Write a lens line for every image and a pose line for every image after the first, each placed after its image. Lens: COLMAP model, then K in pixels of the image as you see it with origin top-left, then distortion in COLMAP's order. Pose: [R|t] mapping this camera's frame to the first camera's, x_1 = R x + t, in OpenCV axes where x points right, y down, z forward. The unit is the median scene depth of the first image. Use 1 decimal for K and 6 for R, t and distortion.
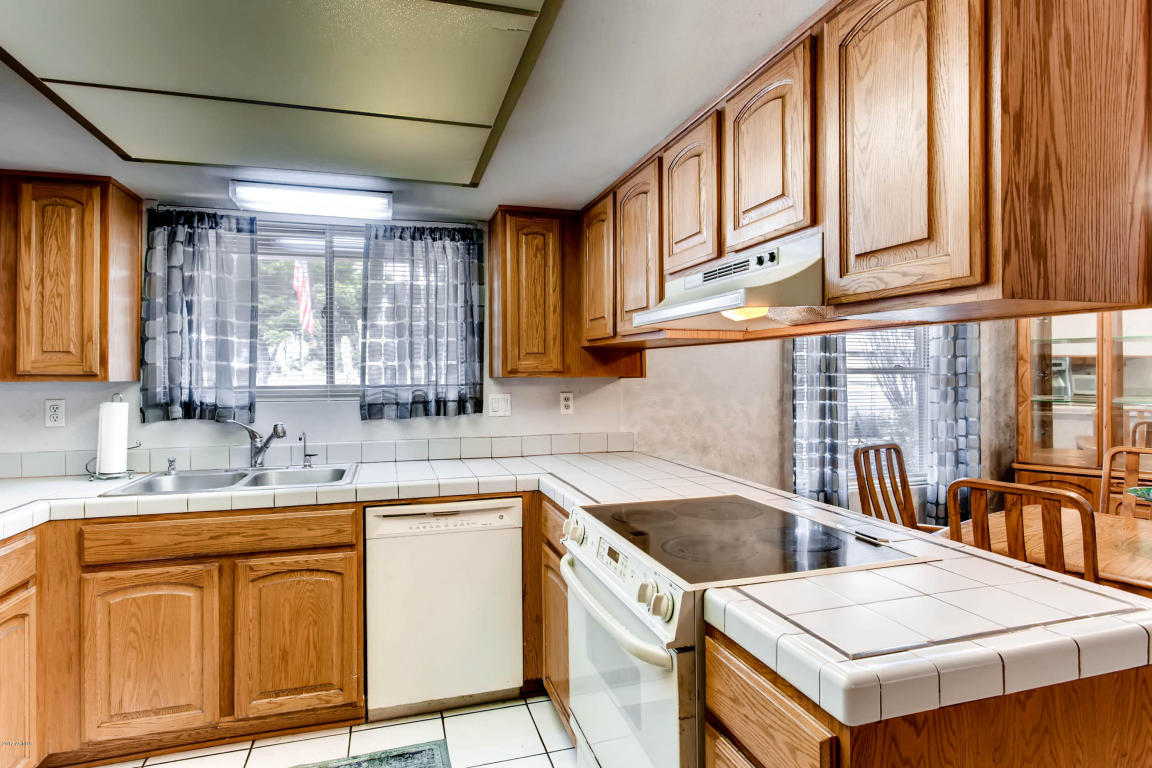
lens RADIAL K [[611.0, 0, 572.9], [0, 611.0, 370.6], [0, 0, 1]] dist [-0.005004, 0.001477]
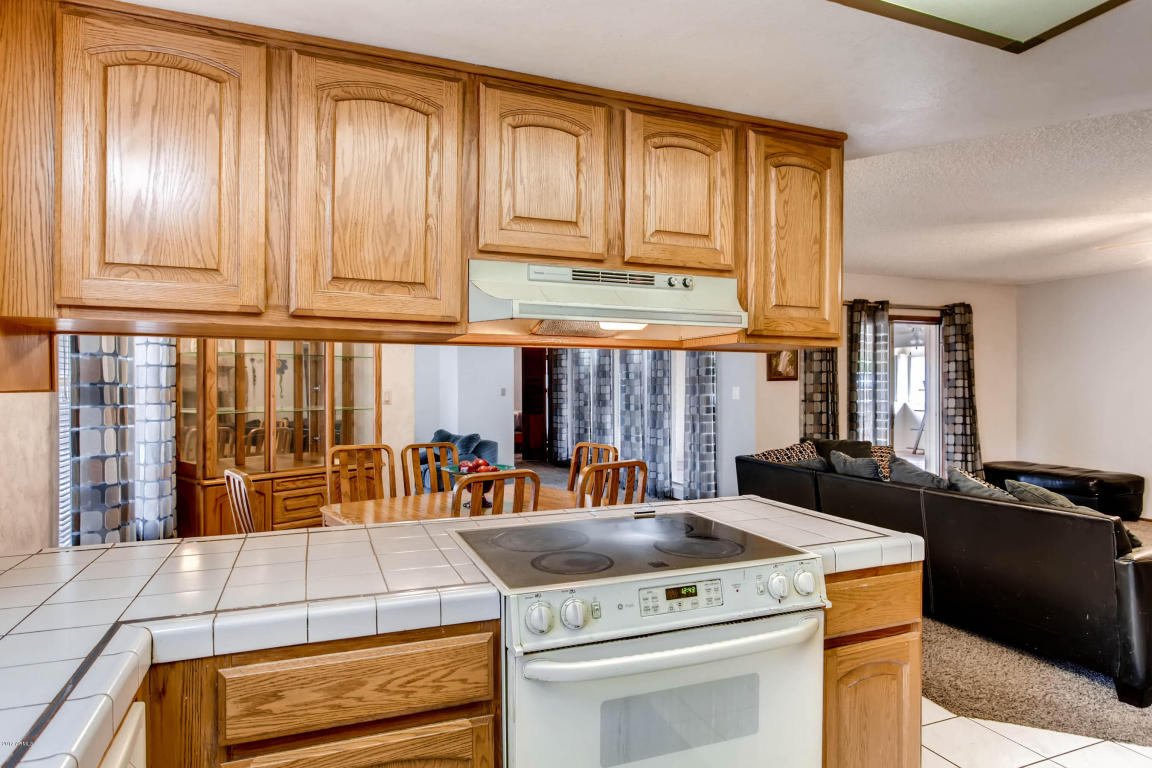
lens RADIAL K [[660.2, 0, 577.6], [0, 660.2, 391.5], [0, 0, 1]] dist [0.001479, -0.000087]
pose [[-0.094633, -0.004688, 0.995501, -0.747244], [-0.004435, 0.999981, 0.004288, 0.013114], [-0.995502, -0.004009, -0.094652, 1.089857]]
